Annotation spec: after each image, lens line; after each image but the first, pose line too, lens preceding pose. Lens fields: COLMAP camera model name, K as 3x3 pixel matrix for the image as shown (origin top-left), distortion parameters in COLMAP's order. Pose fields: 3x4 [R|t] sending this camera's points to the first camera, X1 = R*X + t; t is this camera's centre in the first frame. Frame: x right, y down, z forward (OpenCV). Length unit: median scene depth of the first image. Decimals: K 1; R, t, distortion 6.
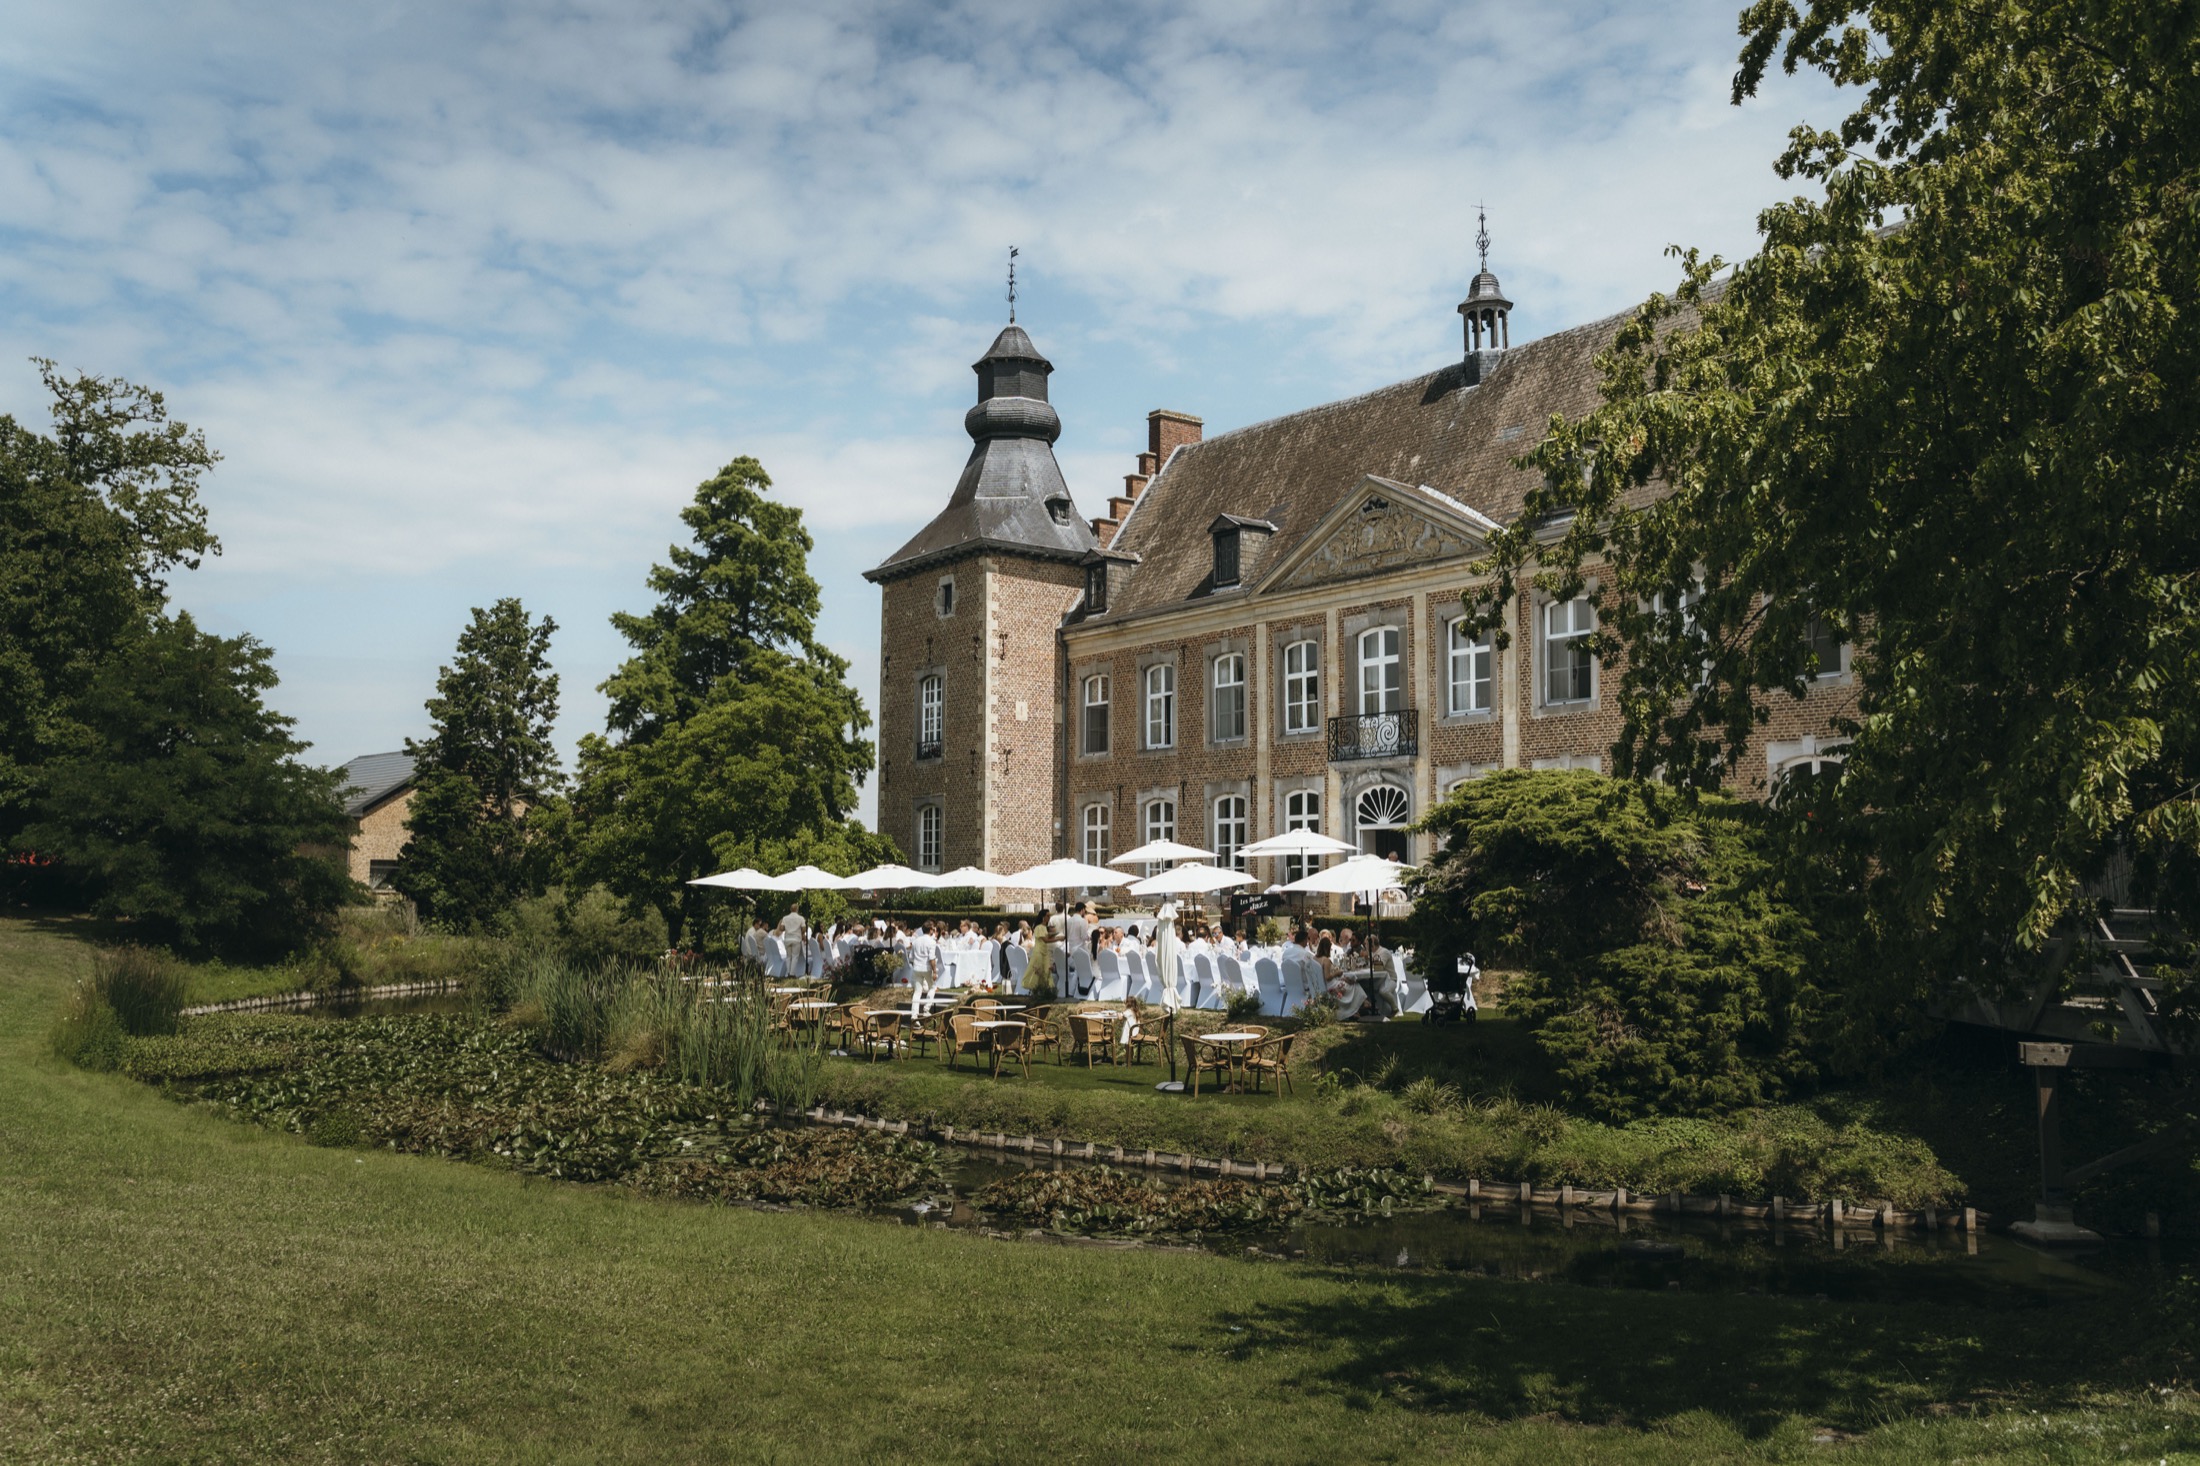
lens RADIAL K [[1767.0, 0, 1100.0], [0, 1767.0, 733.0], [0, 0, 1]] dist [0.017639, 0.003371]
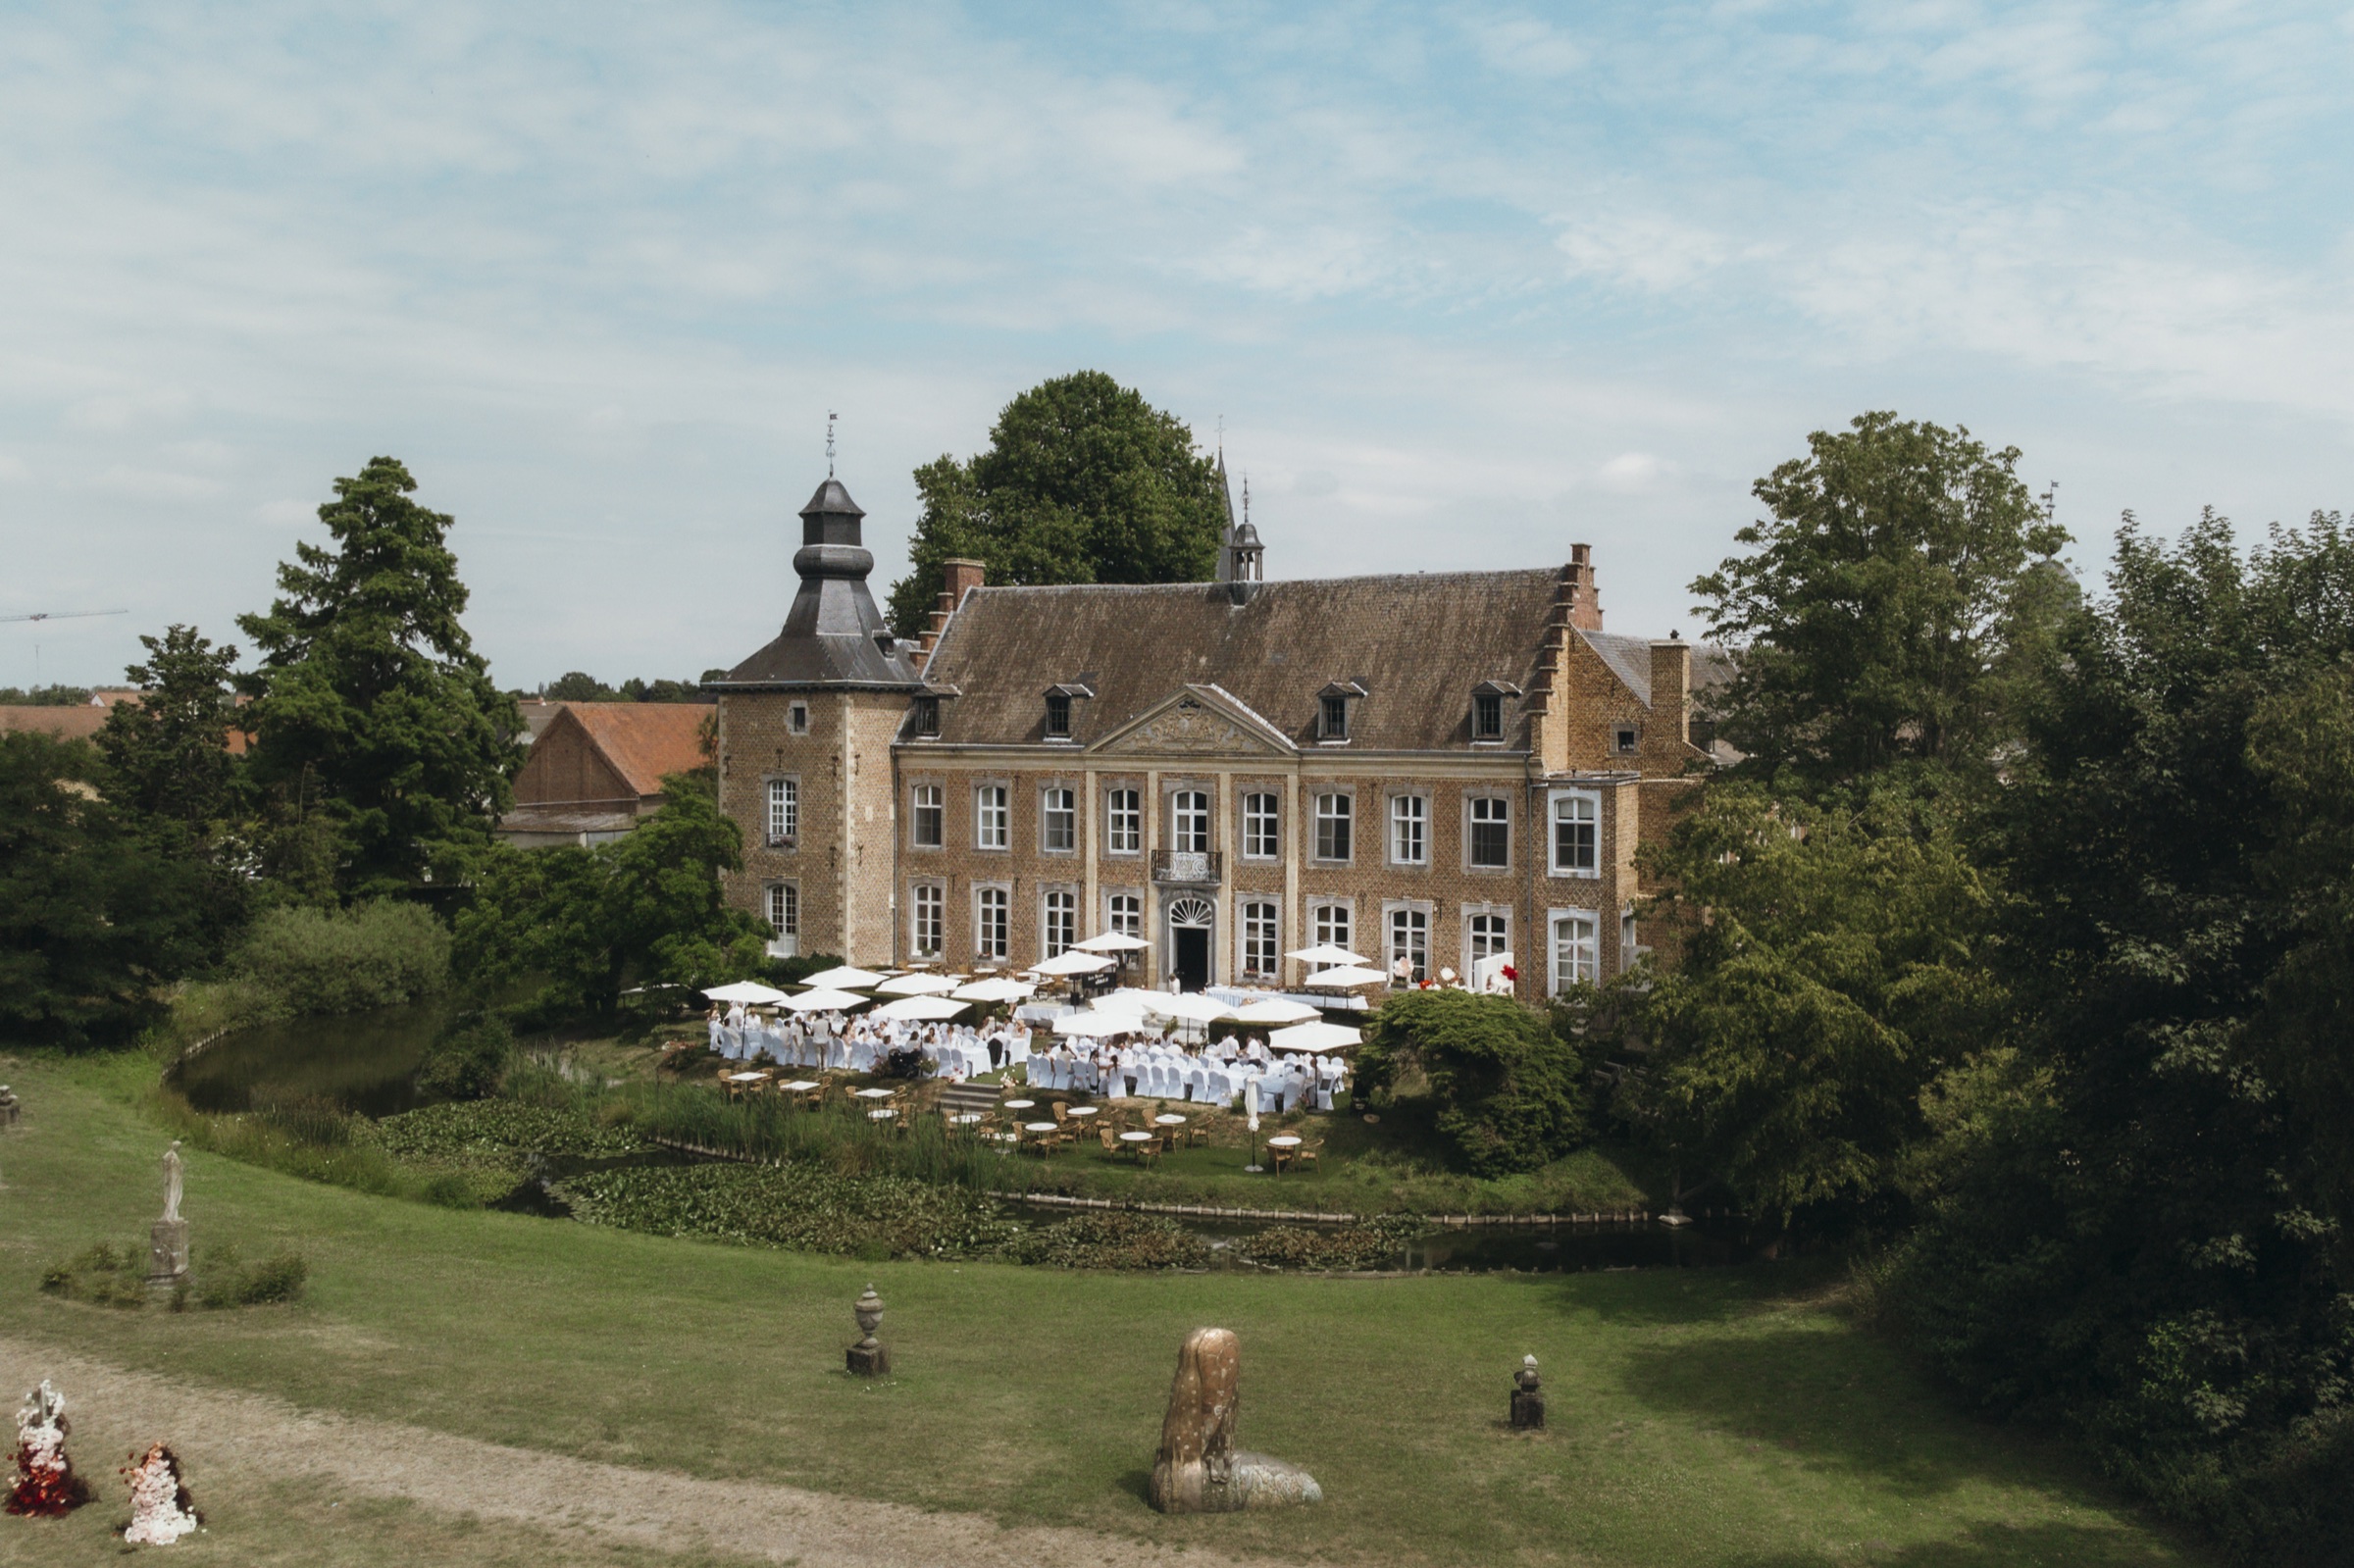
lens RADIAL K [[1975.2, 0, 1323.0], [0, 1975.2, 784.5], [0, 0, 1]] dist [0.007639, -0.002306]
pose [[0.892962, -0.018002, 0.449773, -0.401121], [-0.041060, 0.991777, 0.121213, -0.224132], [-0.448256, -0.126706, 0.884880, -0.407858]]
